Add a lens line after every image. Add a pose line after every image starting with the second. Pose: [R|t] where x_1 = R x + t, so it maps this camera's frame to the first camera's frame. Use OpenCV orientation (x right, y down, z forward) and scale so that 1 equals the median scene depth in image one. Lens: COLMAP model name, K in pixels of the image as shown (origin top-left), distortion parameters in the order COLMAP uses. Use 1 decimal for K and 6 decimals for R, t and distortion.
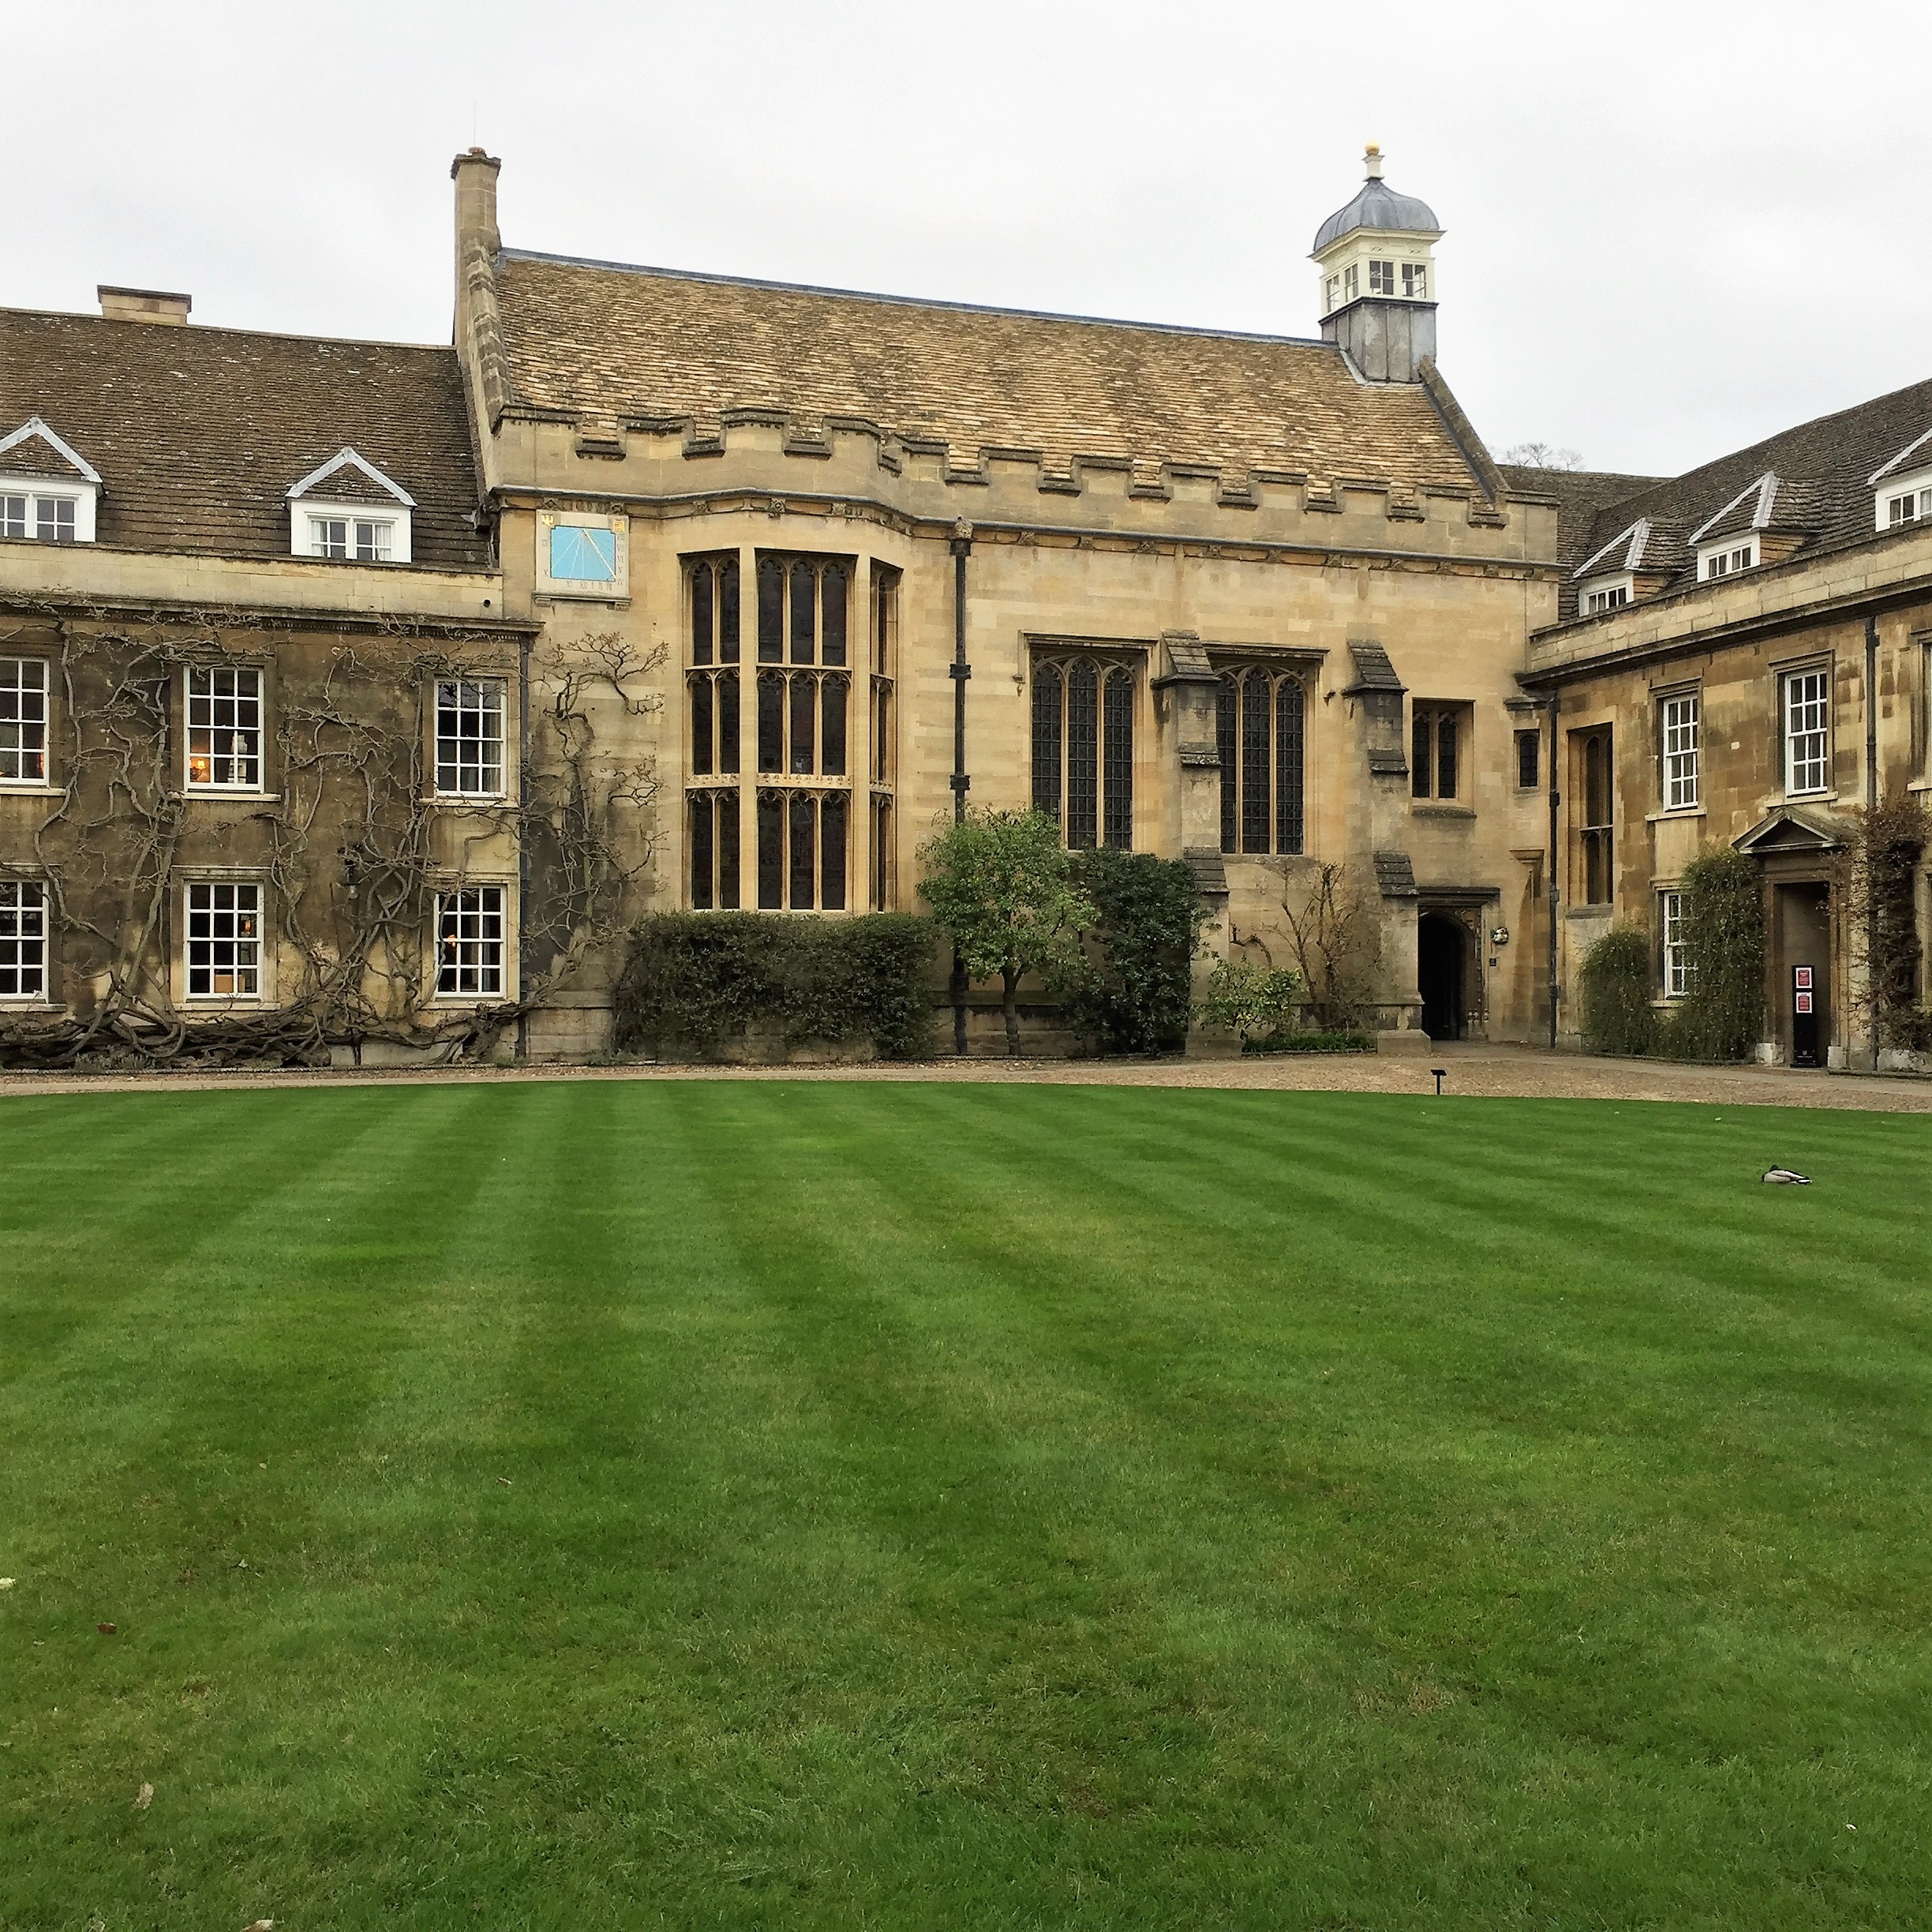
lens RADIAL K [[2246.7, 0, 968.3], [0, 2246.7, 989.8], [0, 0, 1]] dist [0.008222, 0.023821]
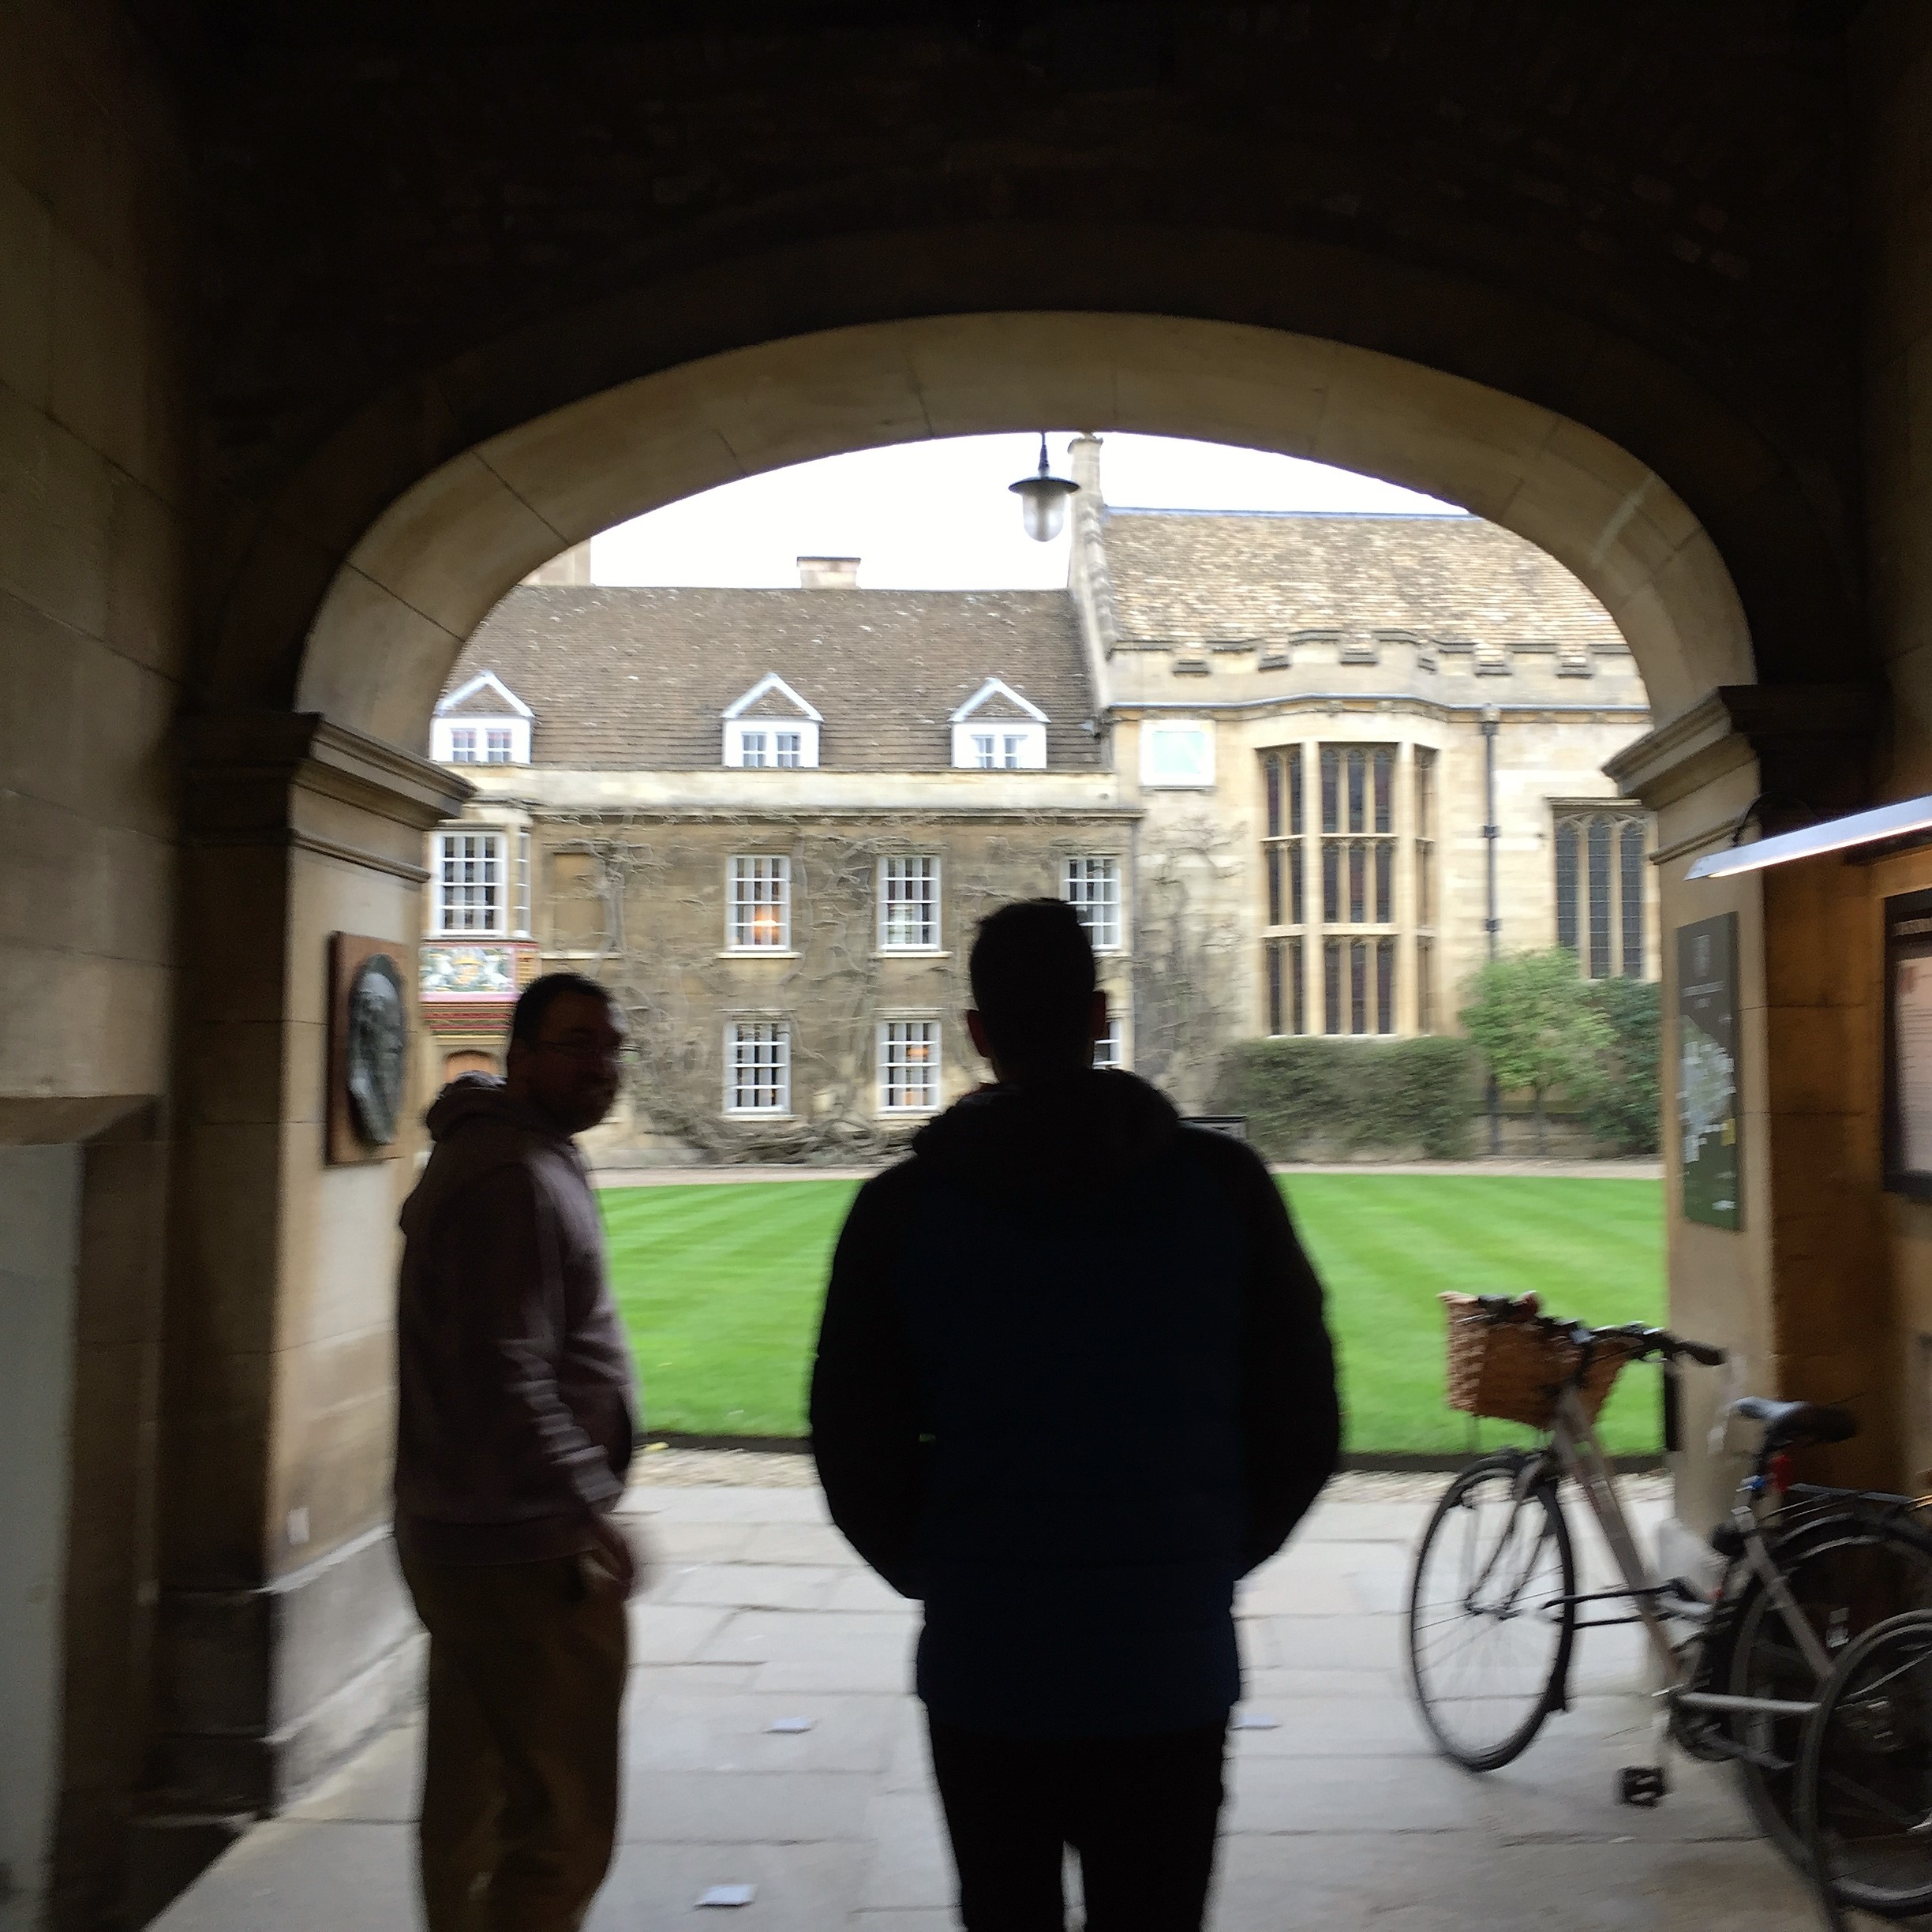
lens RADIAL K [[2246.7, 0, 968.3], [0, 2246.7, 989.8], [0, 0, 1]] dist [0.008222, 0.023821]
pose [[0.972018, -0.017590, -0.234247, 0.005404], [0.005476, 0.998618, -0.052264, 0.002318], [0.234843, 0.049519, 0.970771, -0.229294]]
